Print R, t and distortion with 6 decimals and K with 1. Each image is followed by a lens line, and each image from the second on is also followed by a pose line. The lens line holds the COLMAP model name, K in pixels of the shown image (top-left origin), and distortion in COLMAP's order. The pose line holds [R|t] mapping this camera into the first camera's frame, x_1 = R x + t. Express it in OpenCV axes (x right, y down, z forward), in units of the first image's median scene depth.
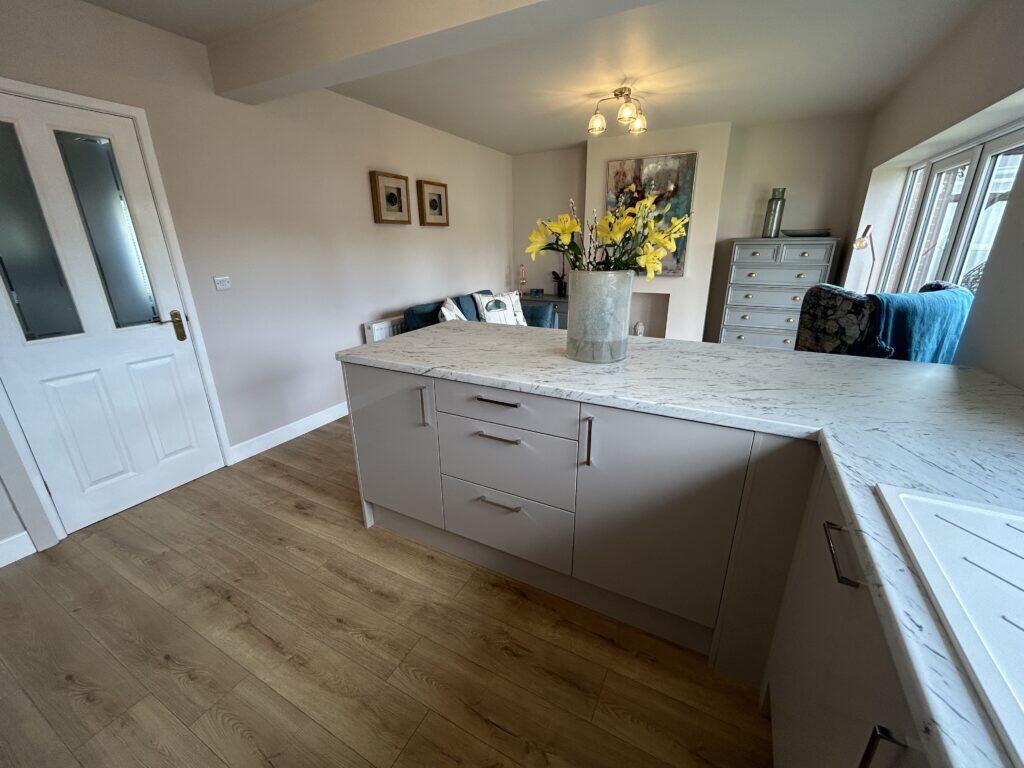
lens RADIAL K [[415.8, 0, 510.4], [0, 415.8, 383.9], [0, 0, 1]] dist [-0.001009, 0.000280]
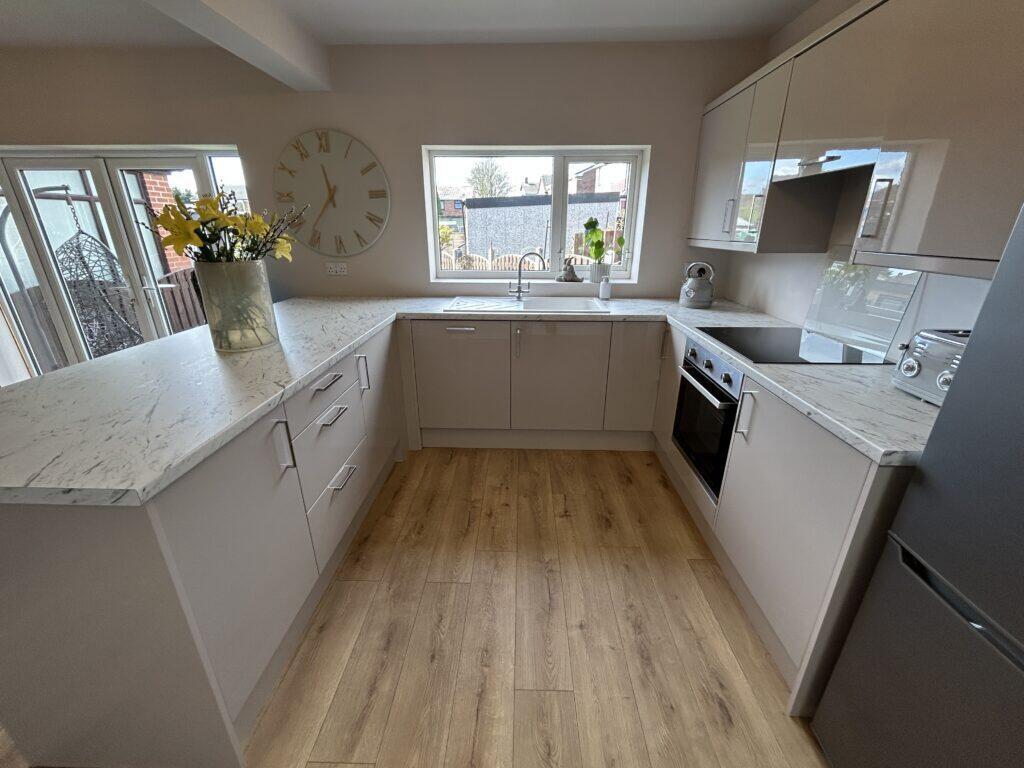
lens RADIAL K [[415.8, 0, 510.4], [0, 415.8, 383.9], [0, 0, 1]] dist [-0.001009, 0.000280]
pose [[-0.441842, -0.308809, 0.842267, -0.860319], [0.294885, 0.836715, 0.461466, -0.235640], [-0.847242, 0.452267, -0.278632, 0.682863]]
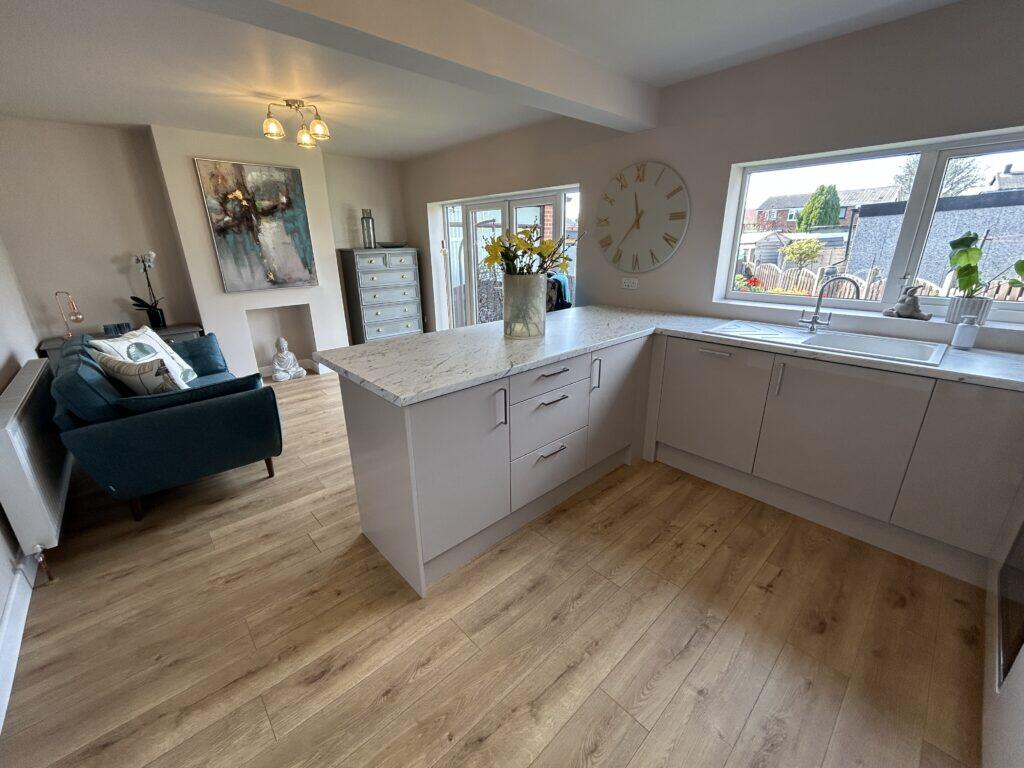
lens RADIAL K [[415.8, 0, 510.4], [0, 415.8, 383.9], [0, 0, 1]] dist [-0.001009, 0.000280]
pose [[0.332749, -0.298597, 0.894493, -0.980737], [0.315383, 0.929163, 0.192849, -0.173468], [-0.888713, 0.217938, 0.403351, 0.446777]]
